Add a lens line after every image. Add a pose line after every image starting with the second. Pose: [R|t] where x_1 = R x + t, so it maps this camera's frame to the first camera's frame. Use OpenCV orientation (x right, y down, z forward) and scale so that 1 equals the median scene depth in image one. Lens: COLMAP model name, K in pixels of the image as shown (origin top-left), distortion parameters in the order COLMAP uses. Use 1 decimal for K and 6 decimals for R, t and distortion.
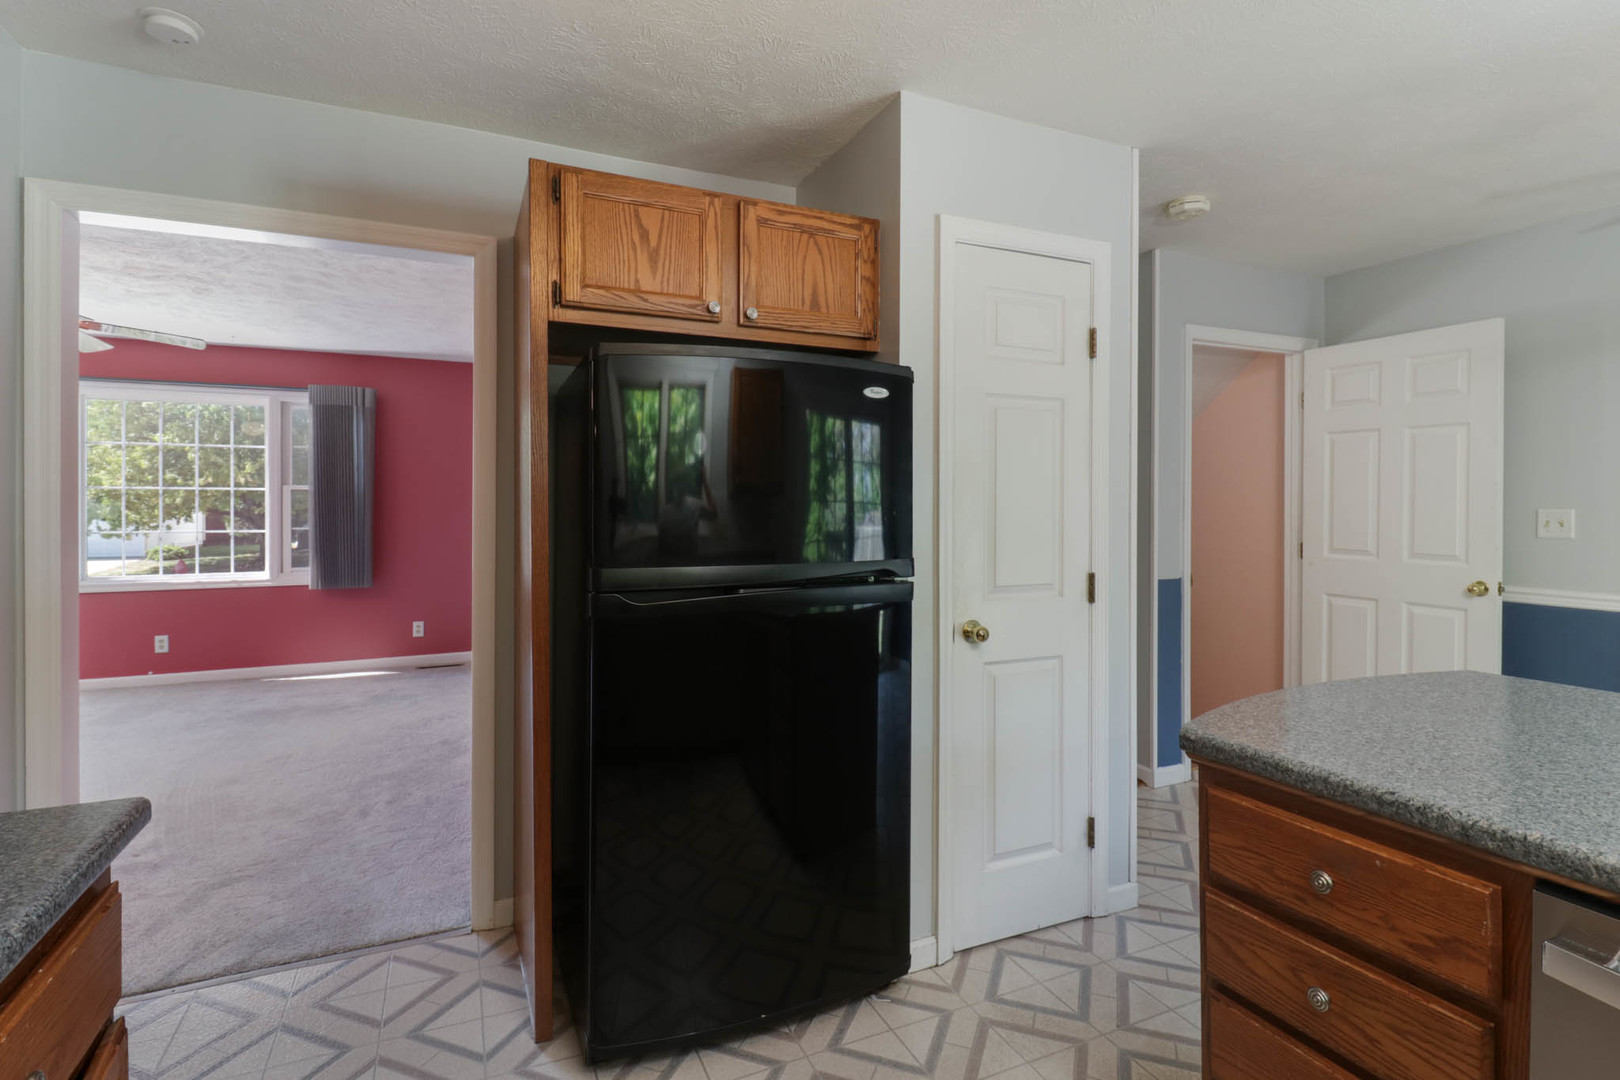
lens RADIAL K [[783.1, 0, 806.1], [0, 783.1, 507.3], [0, 0, 1]] dist [0.000680, 0.000086]
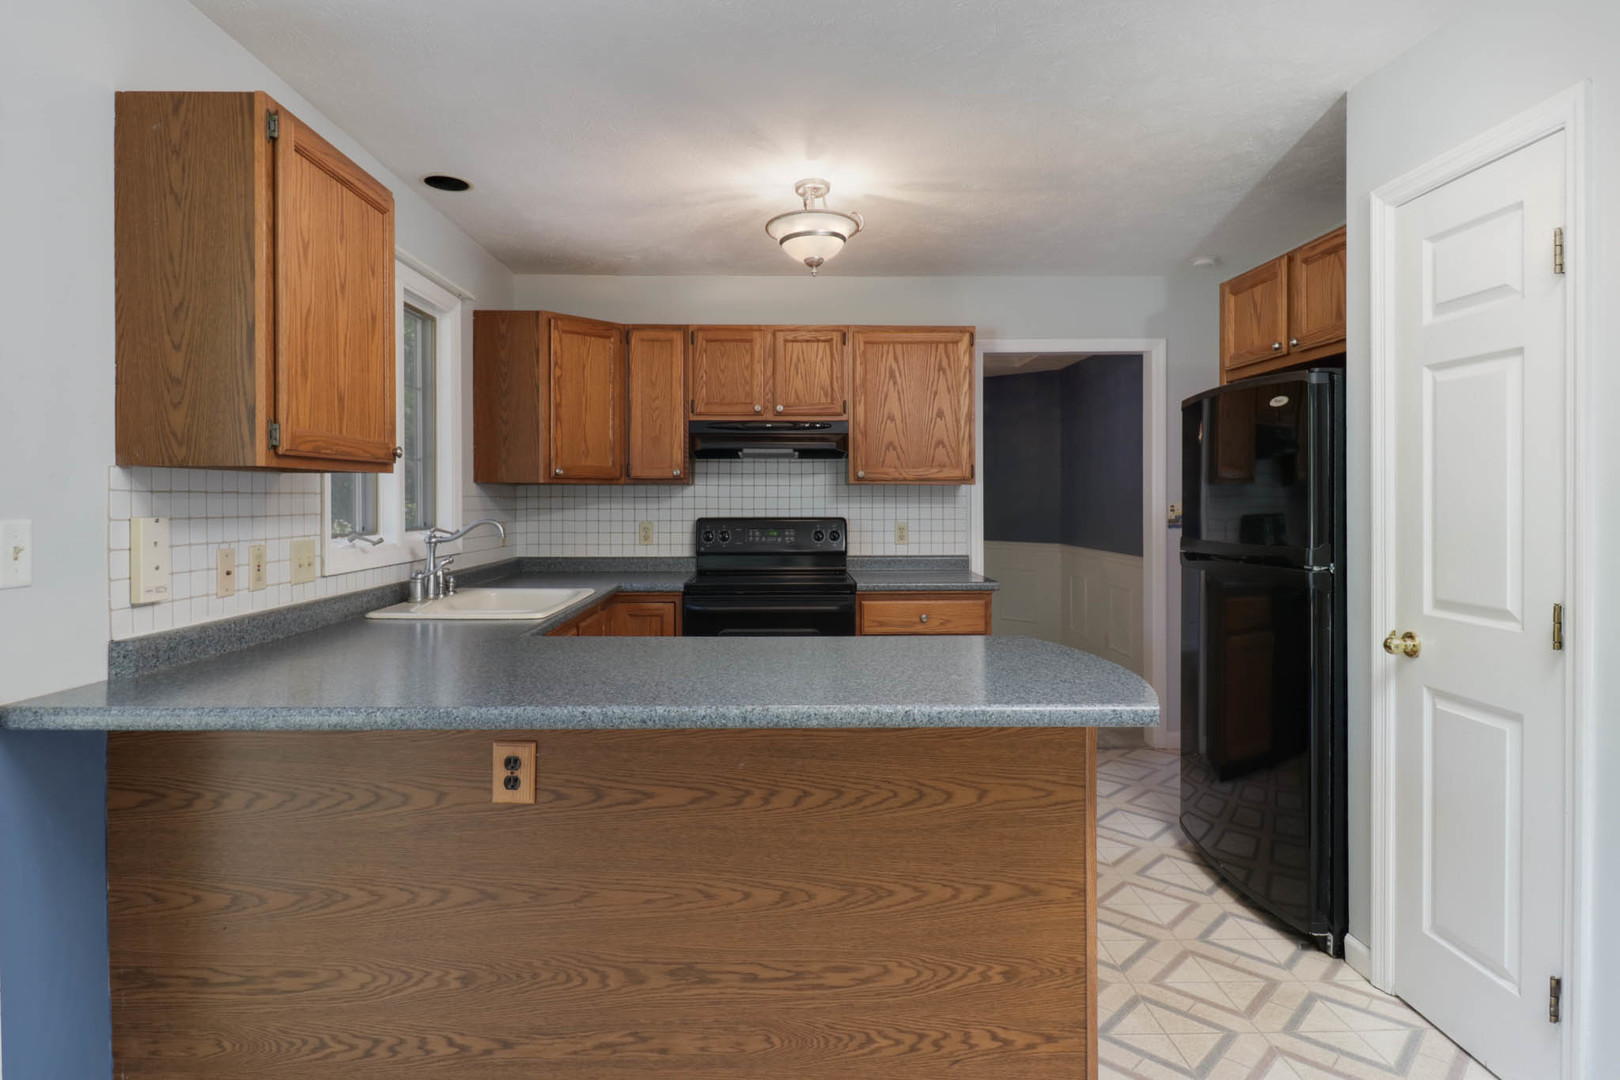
lens RADIAL K [[901.4, 0, 810.9], [0, 901.4, 498.2], [0, 0, 1]] dist [0.003071, -0.014356]
pose [[-0.415496, 0.007580, -0.909564, 1.421683], [0.004991, 0.999969, 0.006053, -0.013624], [0.909582, -0.002024, -0.415521, 0.828571]]
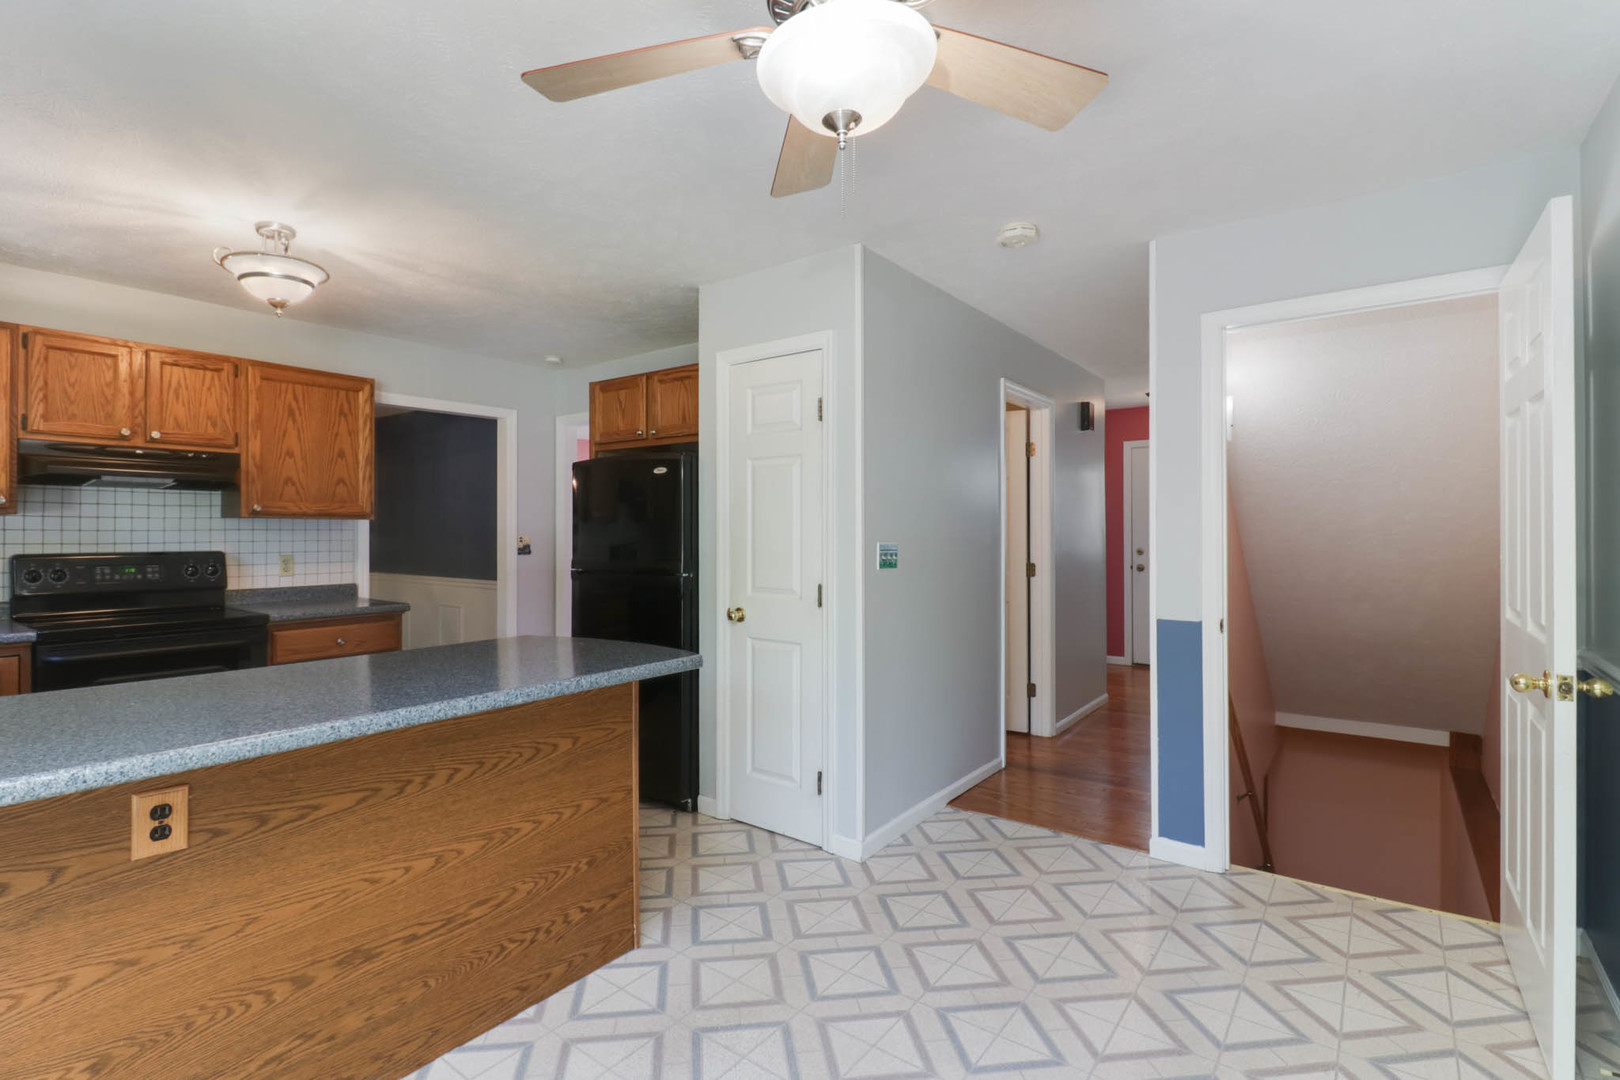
lens RADIAL K [[768.3, 0, 809.1], [0, 768.3, 522.0], [0, 0, 1]] dist [-0.000944, -0.014565]
pose [[0.477269, -0.003959, -0.878748, 1.633369], [-0.002530, 0.999980, -0.005879, -0.015058], [0.878753, 0.005029, 0.477250, 0.406107]]
